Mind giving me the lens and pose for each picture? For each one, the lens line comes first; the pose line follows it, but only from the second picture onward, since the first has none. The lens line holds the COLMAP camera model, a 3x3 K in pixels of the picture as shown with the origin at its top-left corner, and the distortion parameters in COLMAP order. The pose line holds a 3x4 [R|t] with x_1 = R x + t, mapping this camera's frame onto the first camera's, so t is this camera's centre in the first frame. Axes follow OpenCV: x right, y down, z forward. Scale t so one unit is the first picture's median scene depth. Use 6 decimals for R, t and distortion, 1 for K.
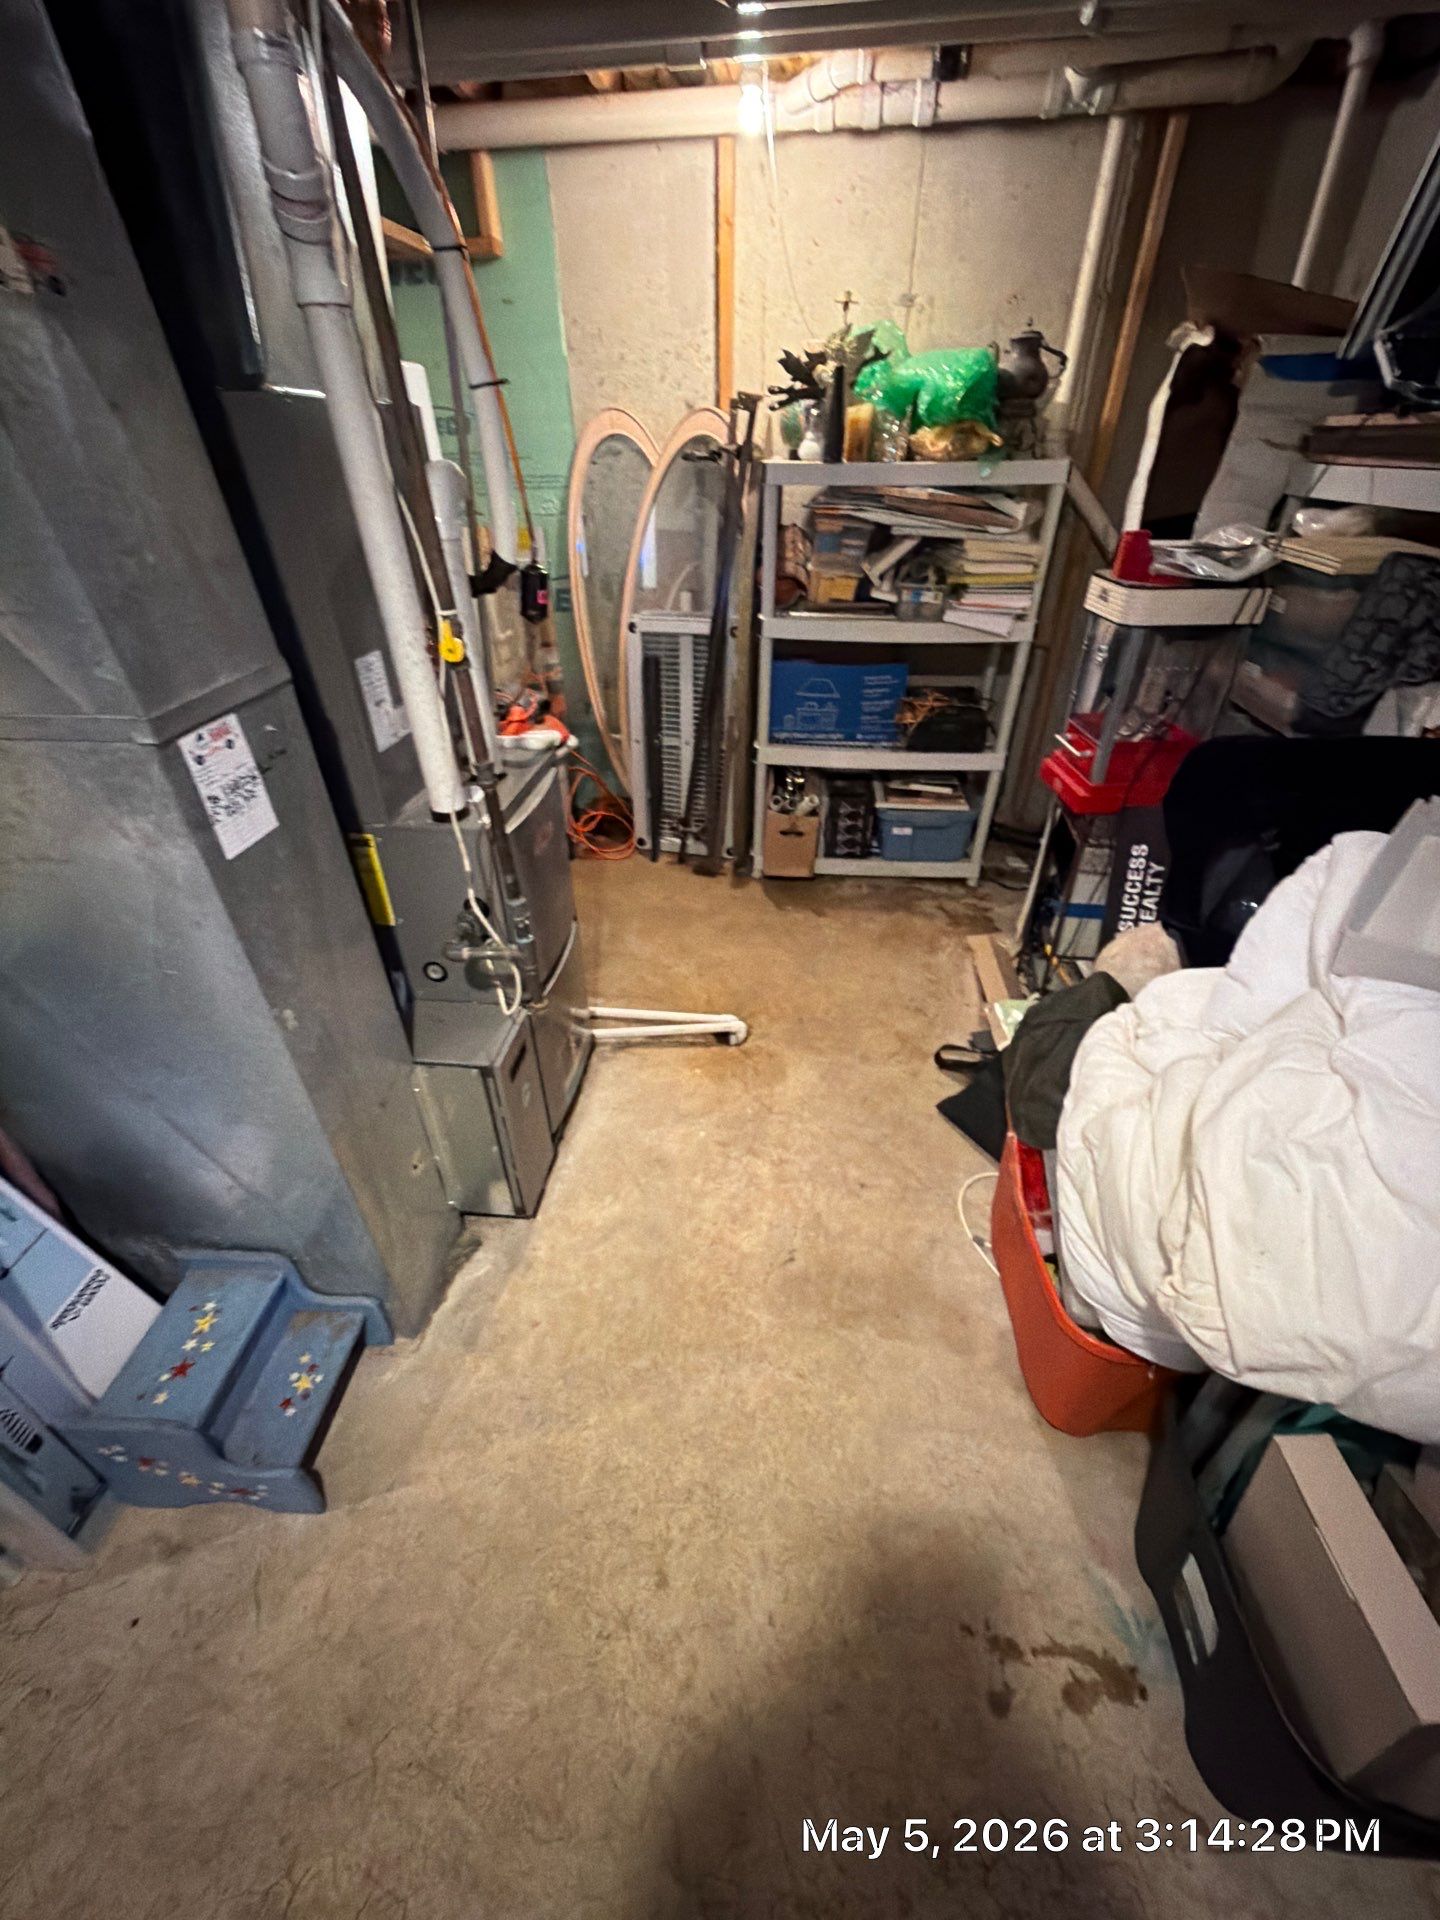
lens RADIAL K [[788.8, 0, 724.6], [0, 788.8, 958.6], [0, 0, 1]] dist [-0.005845, 0.000664]
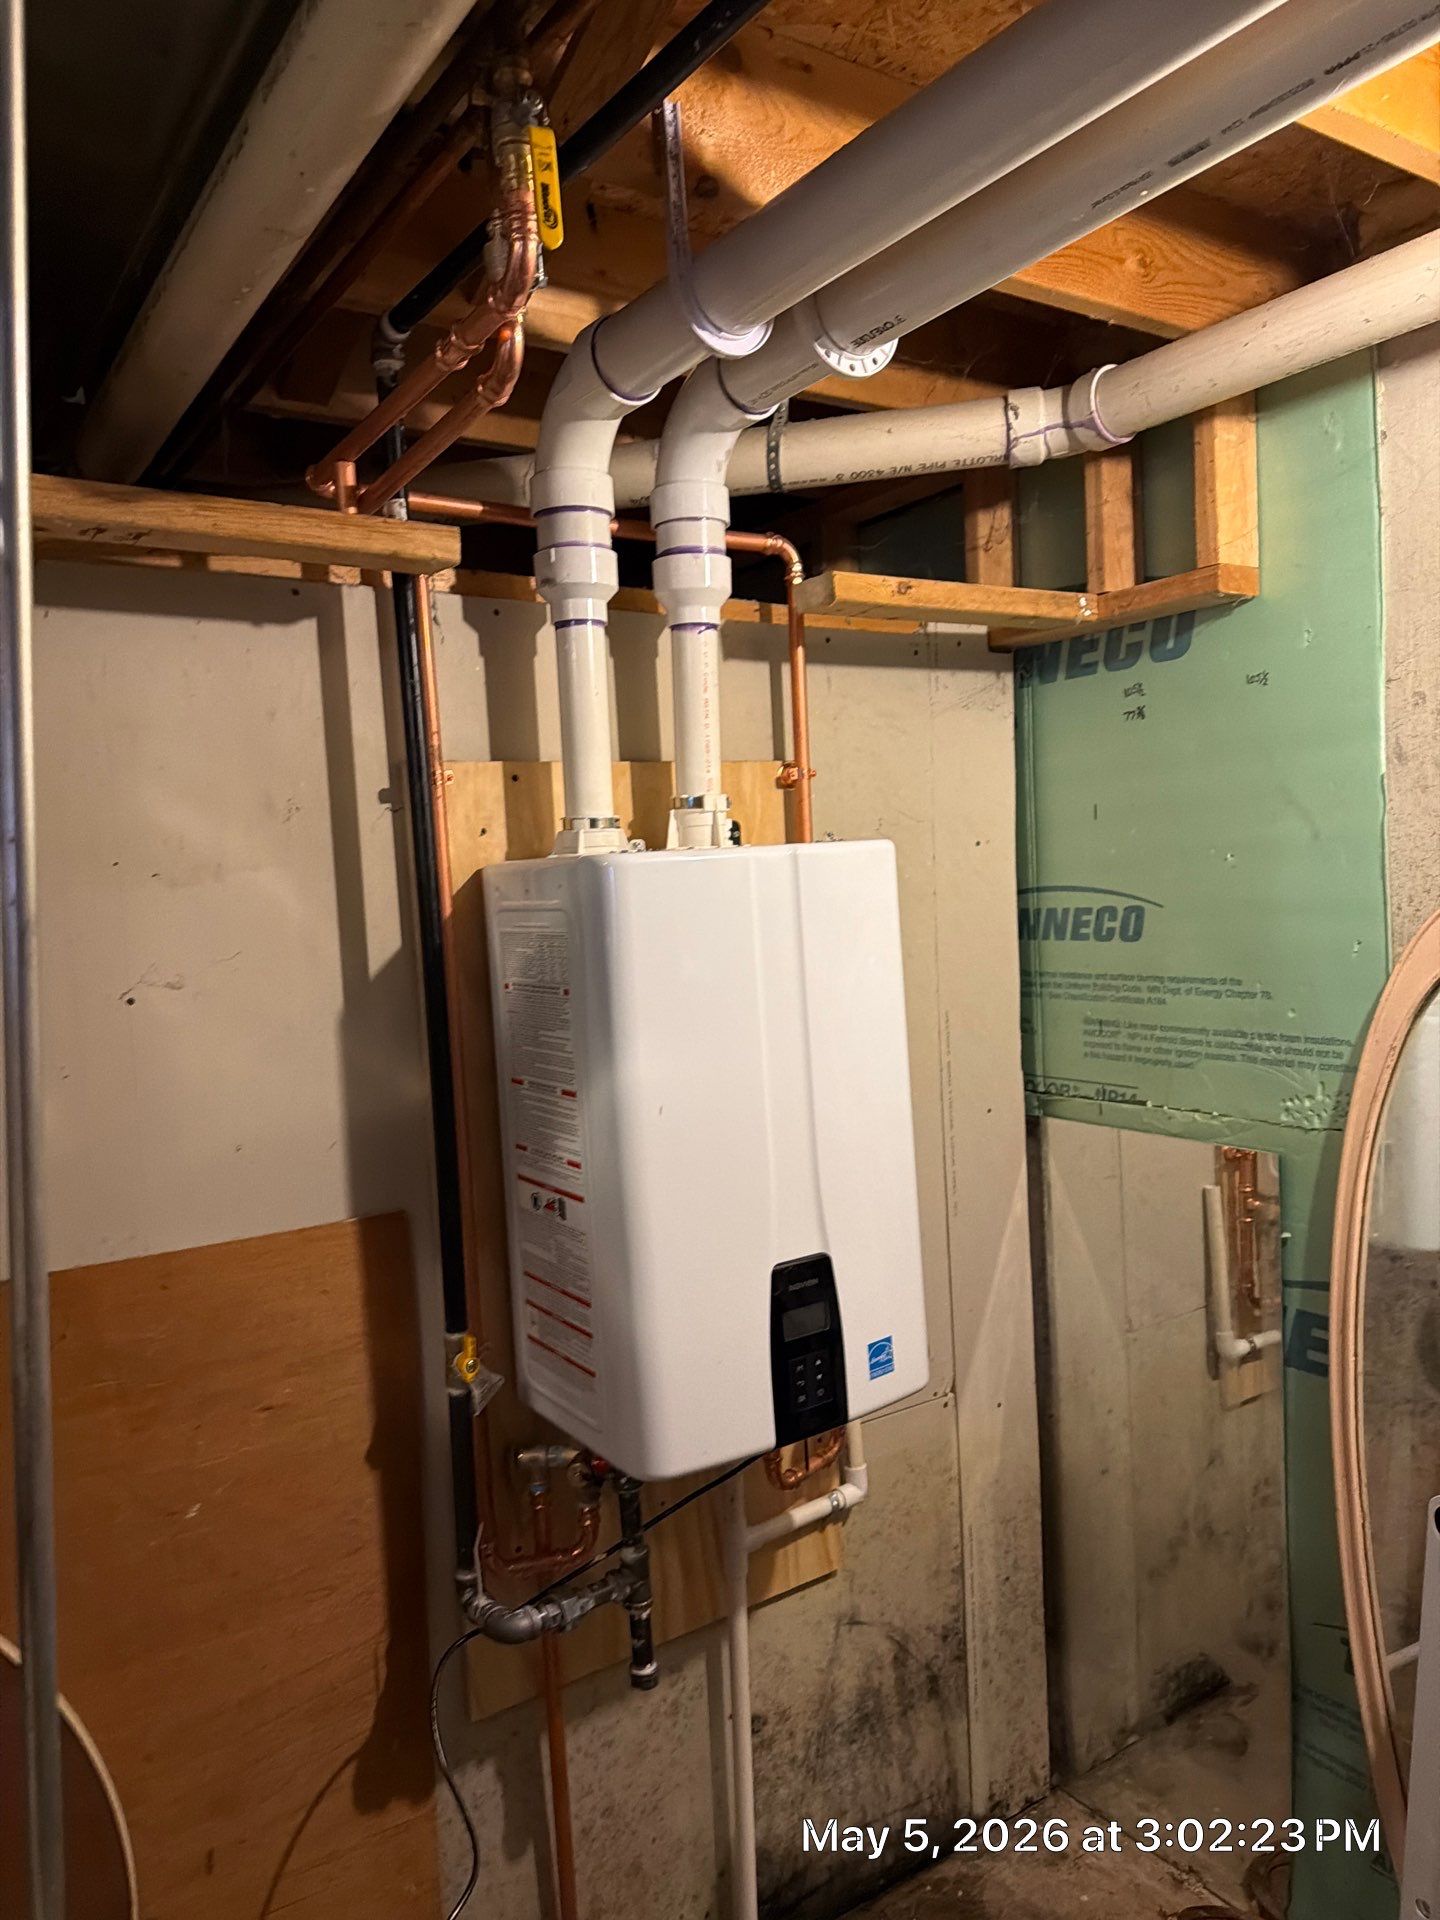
lens RADIAL K [[1344.5, 0, 719.3], [0, 1344.5, 969.9], [0, 0, 1]] dist [0.067559, -0.105336]
pose [[0.650888, 0.029667, -0.758594, 0.090191], [-0.383094, 0.875517, -0.294462, -0.376149], [0.655426, 0.482275, 0.581229, 0.464563]]
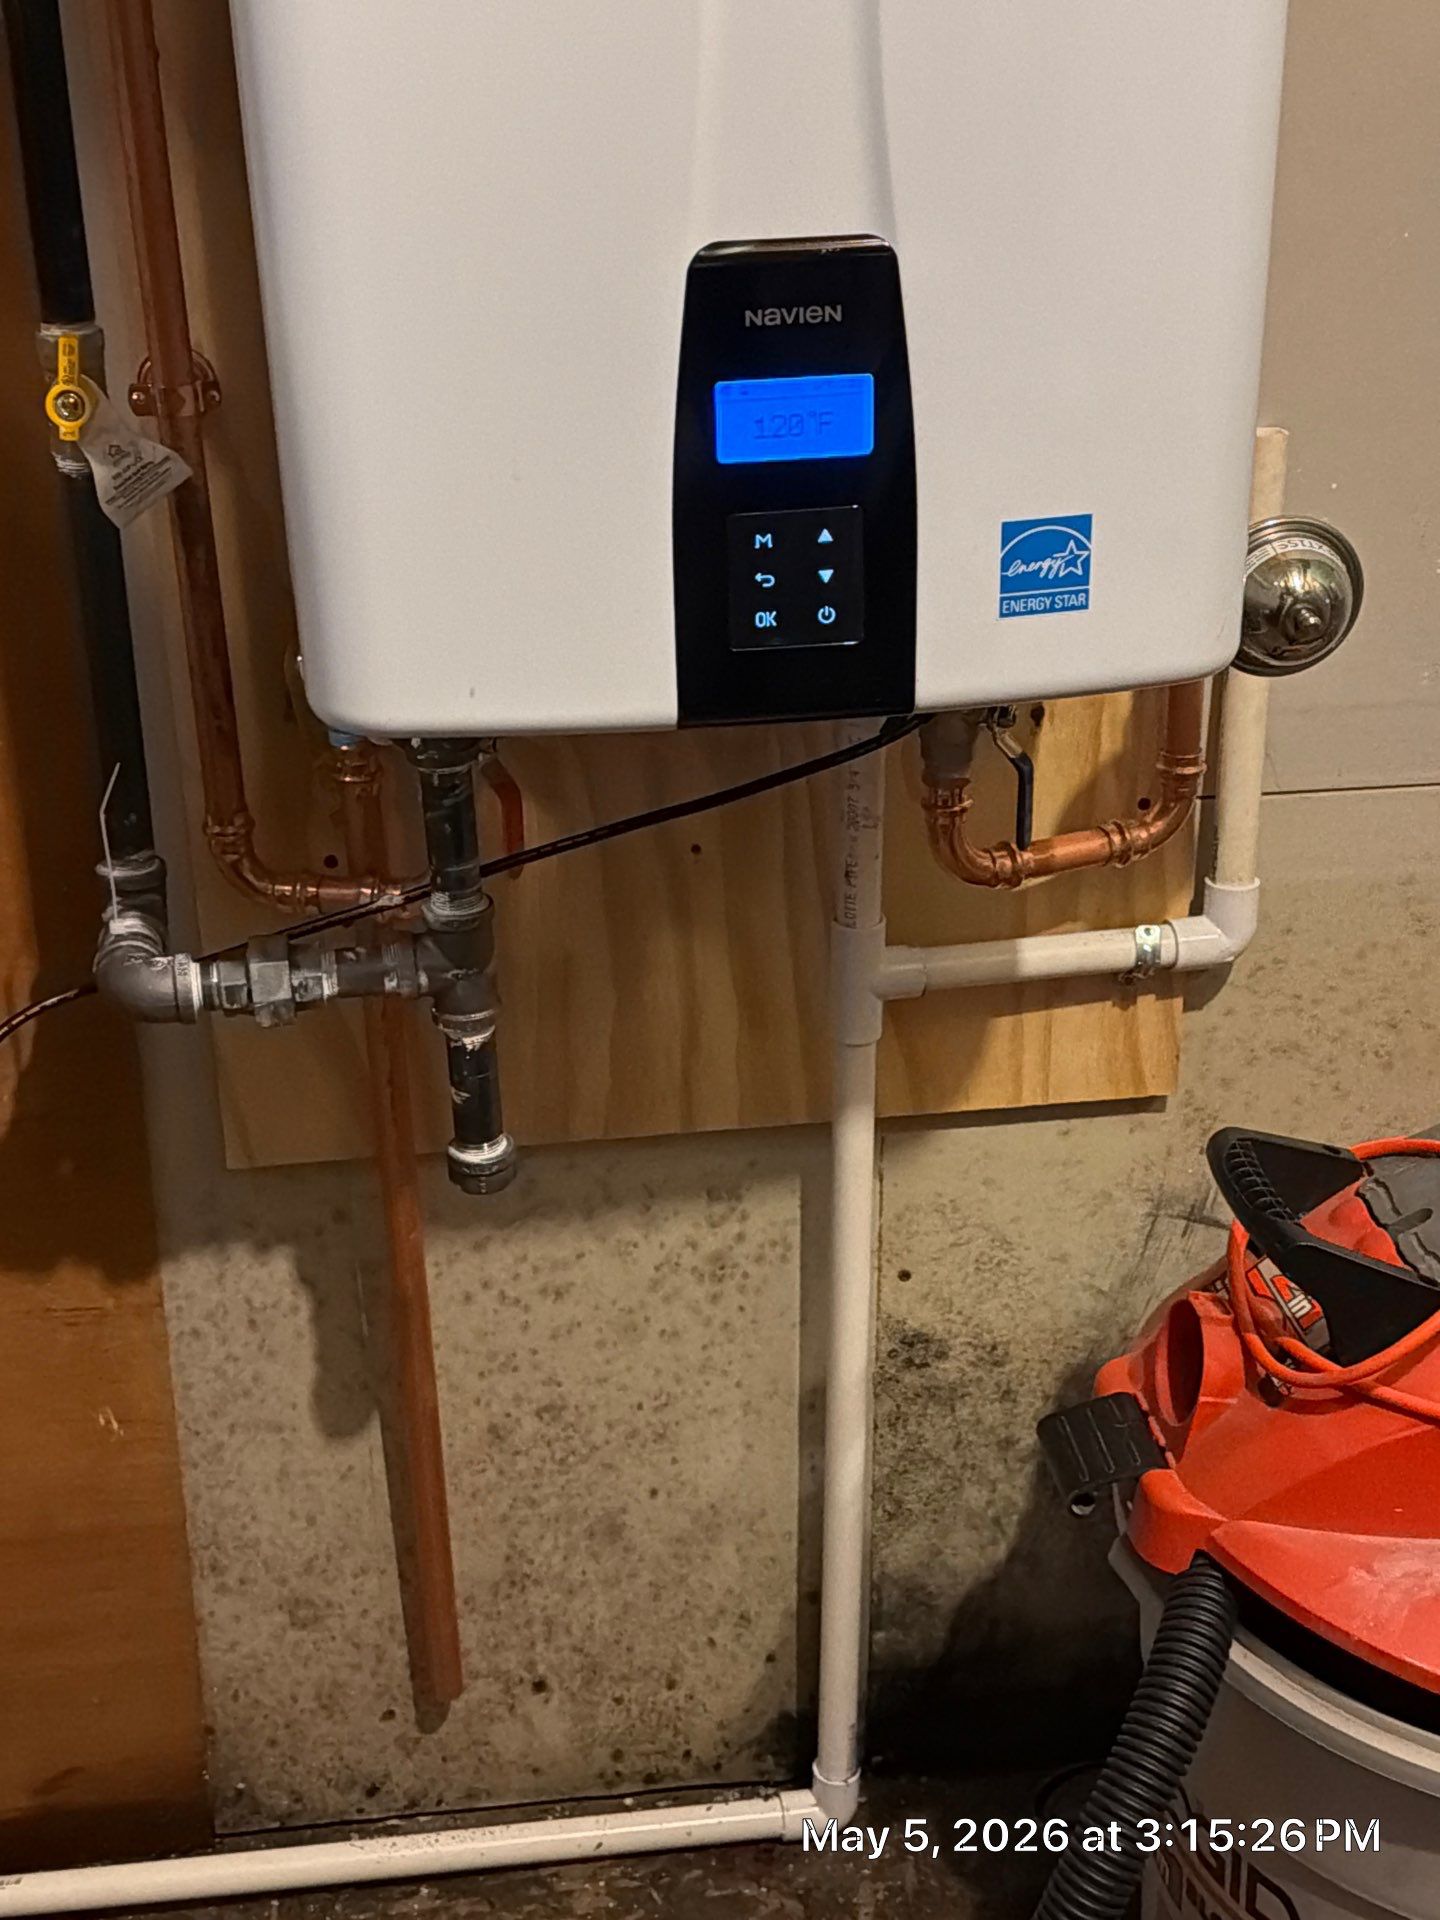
lens RADIAL K [[2658.7, 0, 689.9], [0, 2658.7, 1016.6], [0, 0, 1]] dist [0.121814, 0.008201]
pose [[0.245580, 0.439032, -0.864258, 0.079360], [-0.526988, 0.808770, 0.261101, -0.455838], [0.813618, 0.391333, 0.429982, 0.747580]]
